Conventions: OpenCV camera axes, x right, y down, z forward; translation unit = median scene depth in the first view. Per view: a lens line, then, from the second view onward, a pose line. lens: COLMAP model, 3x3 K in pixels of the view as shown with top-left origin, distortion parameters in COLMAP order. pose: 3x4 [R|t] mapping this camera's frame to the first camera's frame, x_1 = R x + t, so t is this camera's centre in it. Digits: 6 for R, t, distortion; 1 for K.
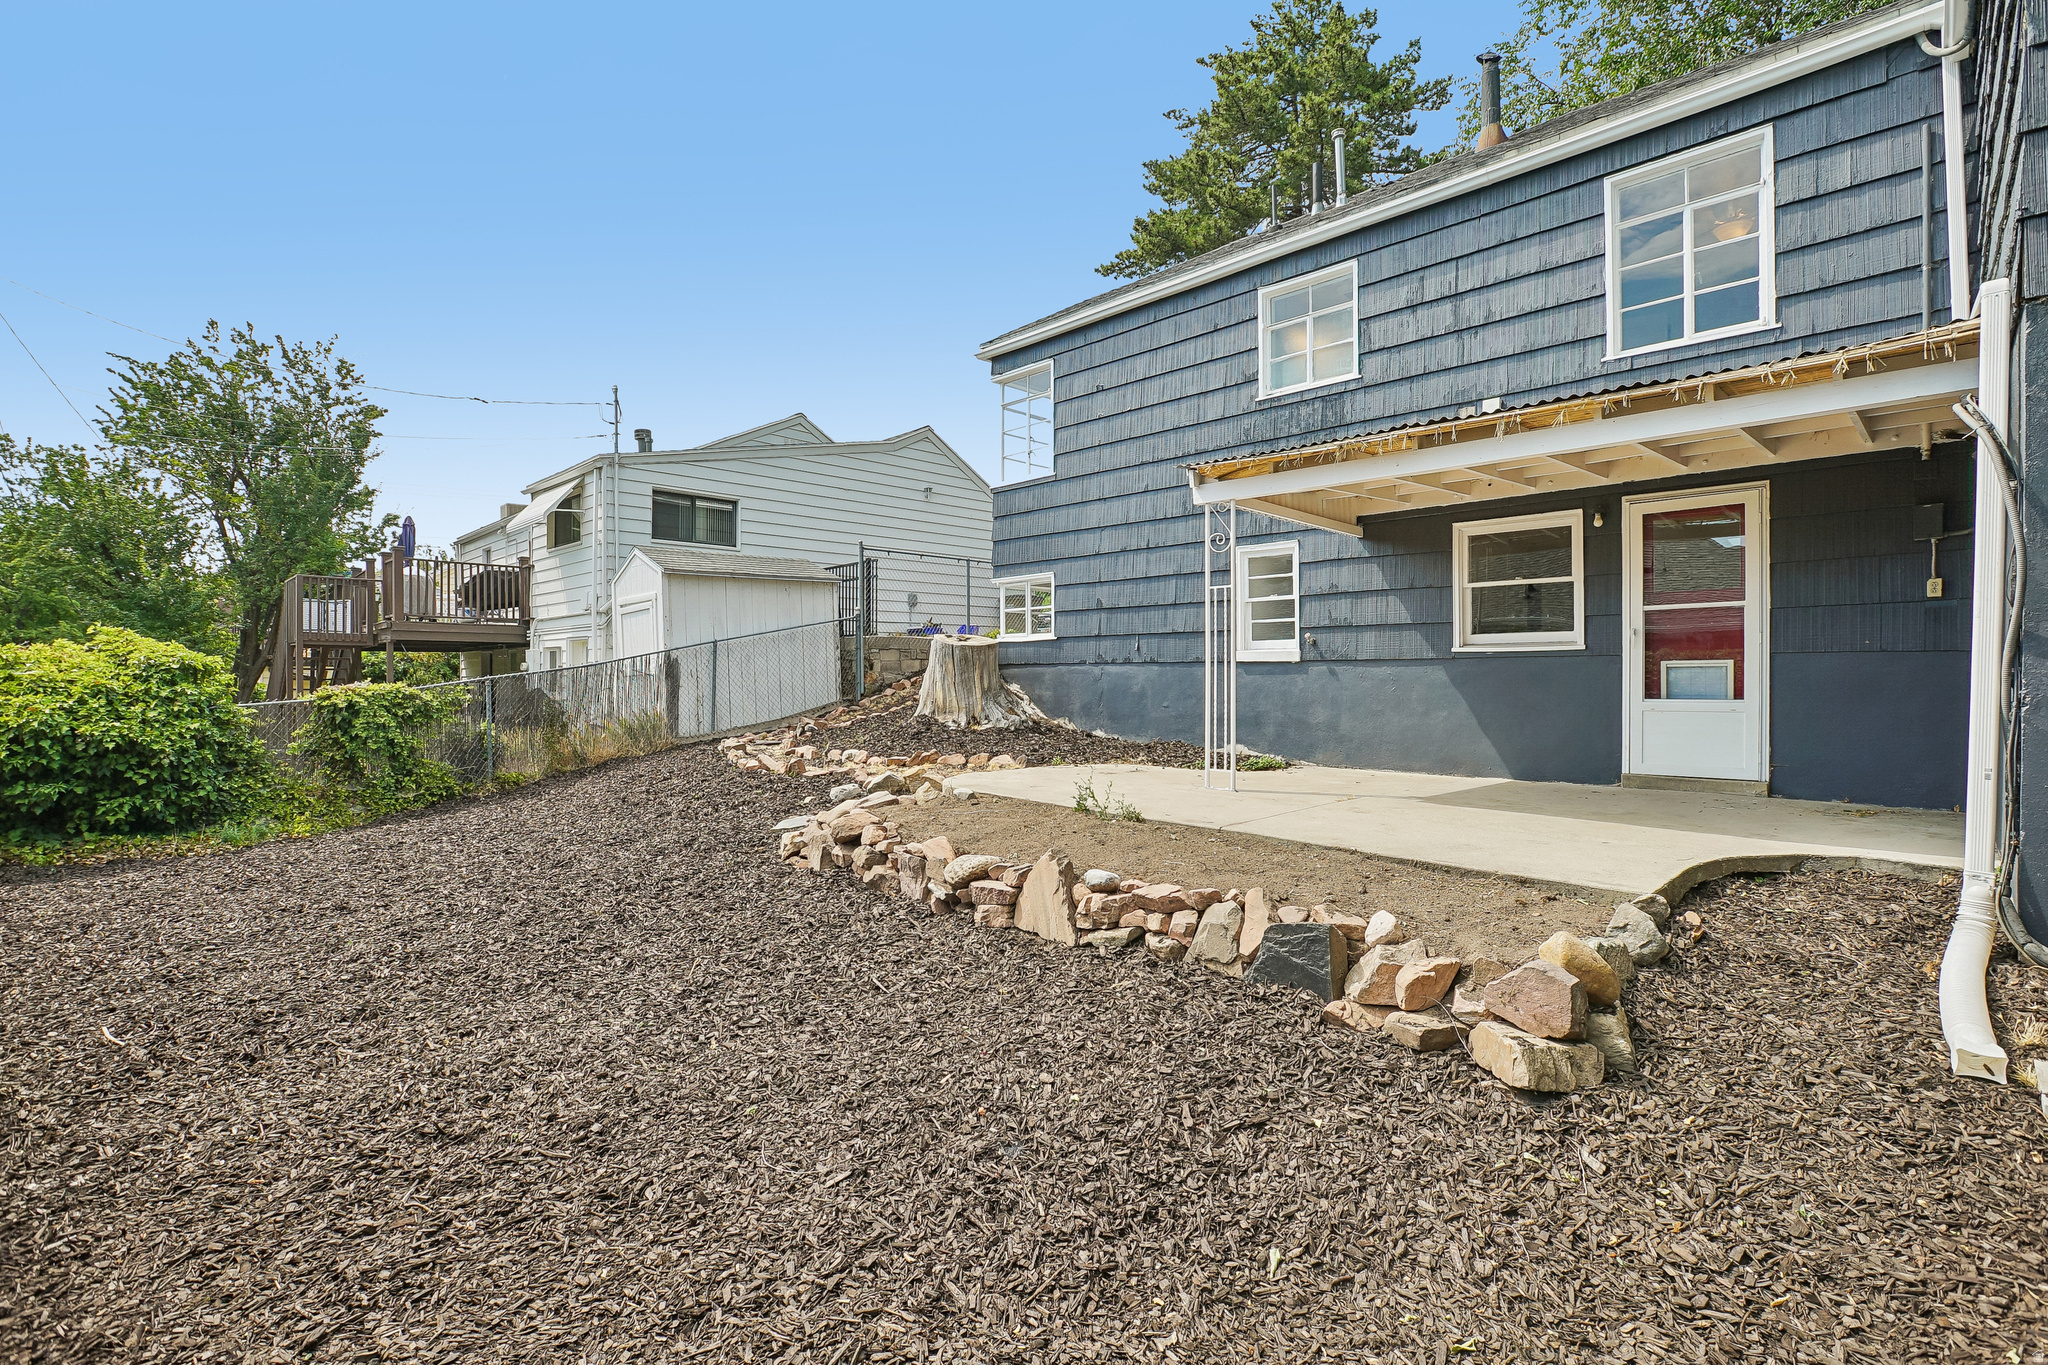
lens RADIAL K [[951.5, 0, 1004.7], [0, 951.5, 677.3], [0, 0, 1]] dist [-0.039763, 0.013670]
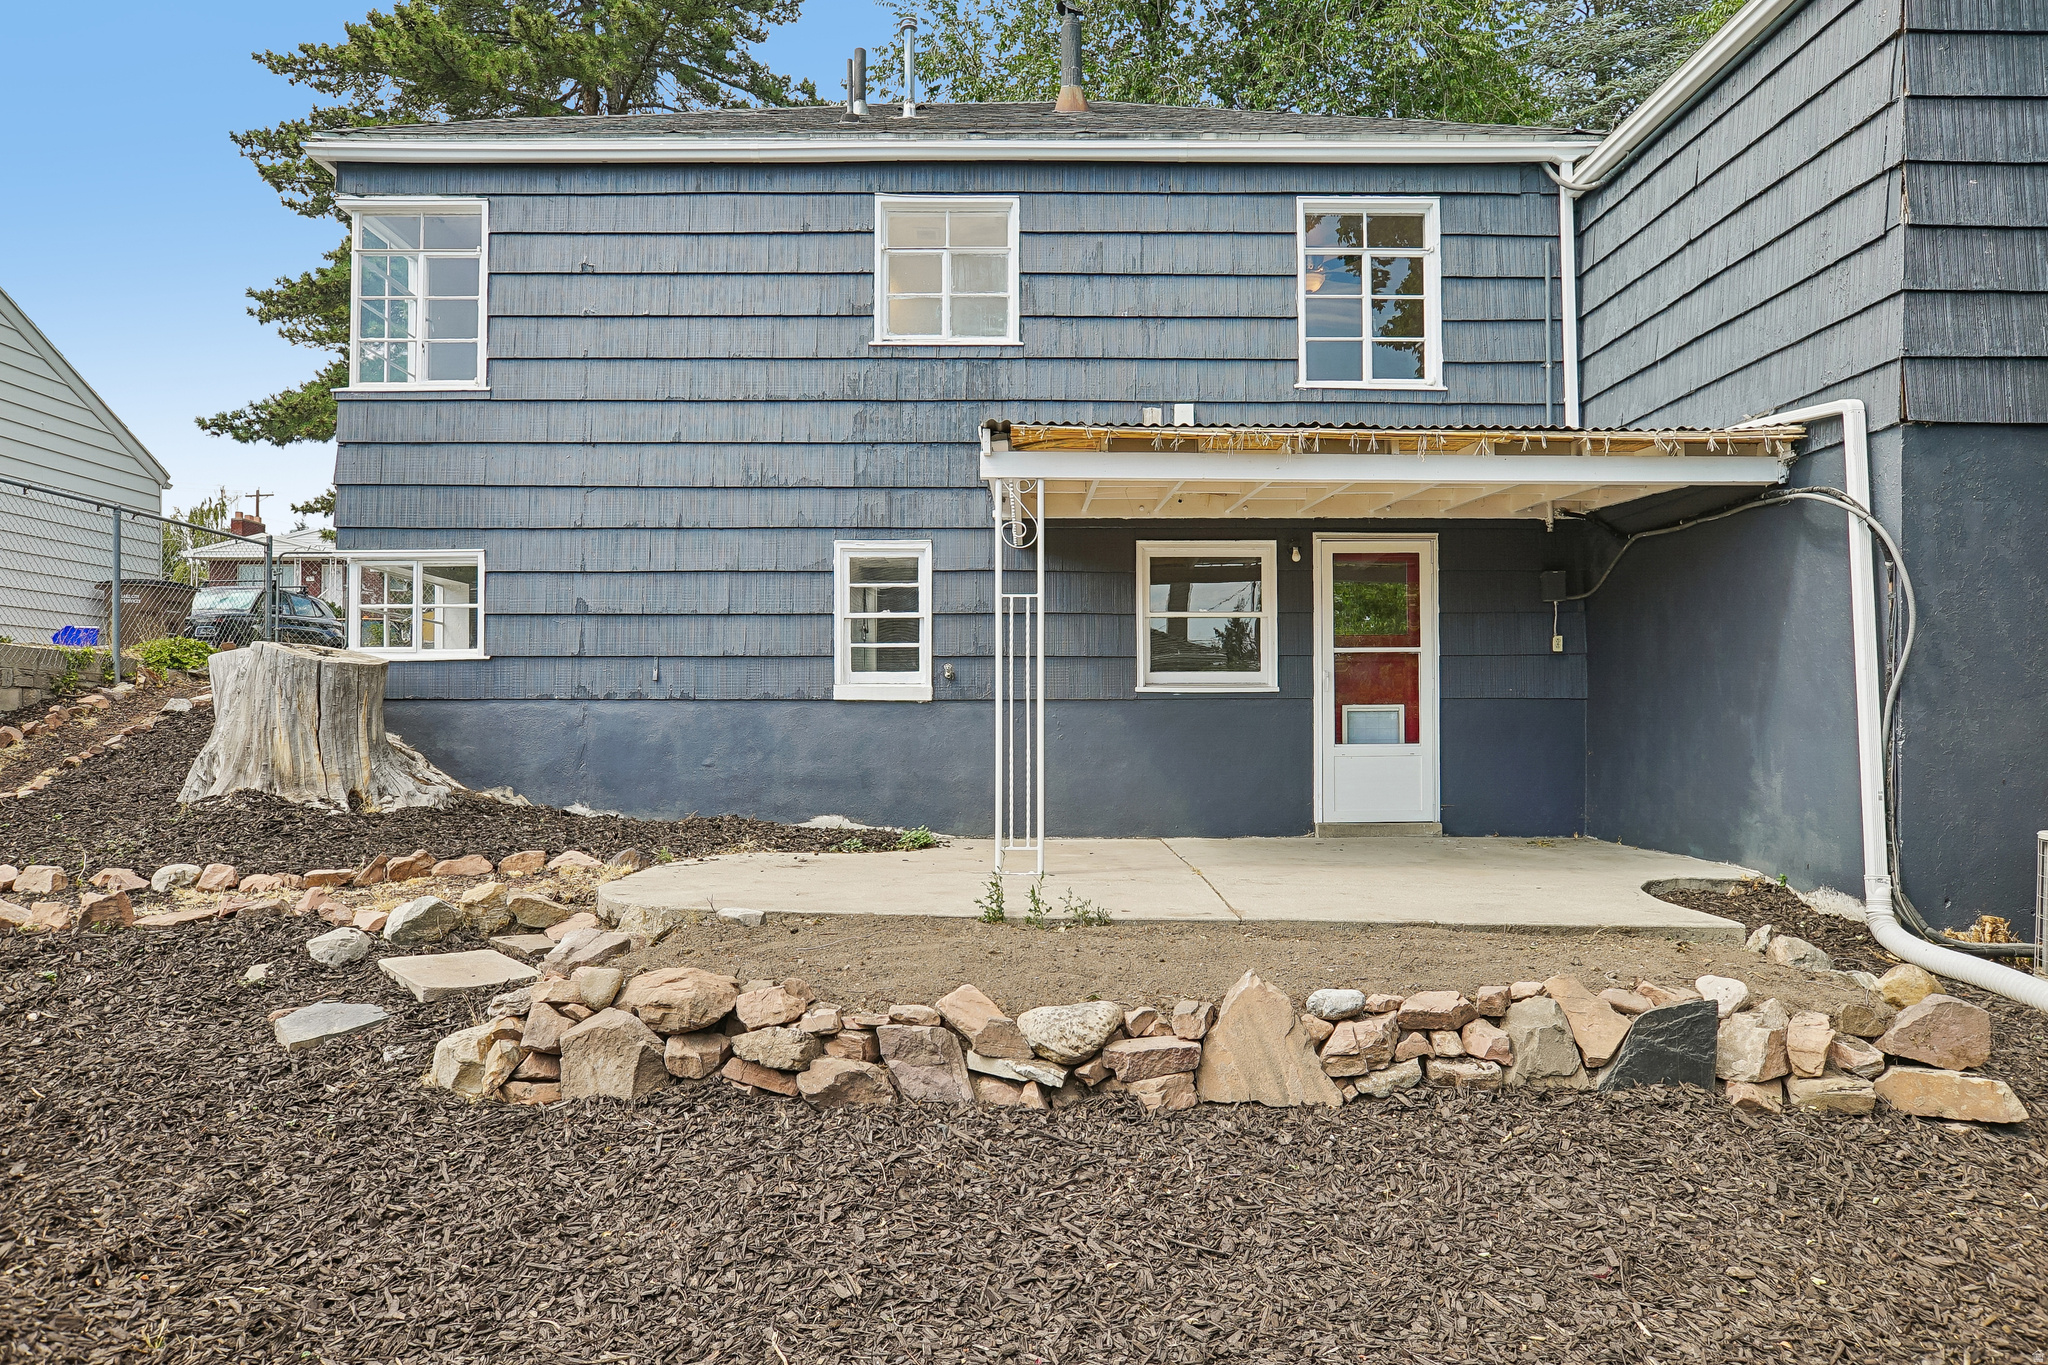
lens RADIAL K [[1249.9, 0, 1020.1], [0, 1249.9, 699.4], [0, 0, 1]] dist [-0.024330, 0.018117]
pose [[0.693205, 0.017502, 0.720527, -0.408270], [-0.000307, 0.999712, -0.023987, 0.006870], [-0.720740, 0.016407, 0.693011, 0.297224]]
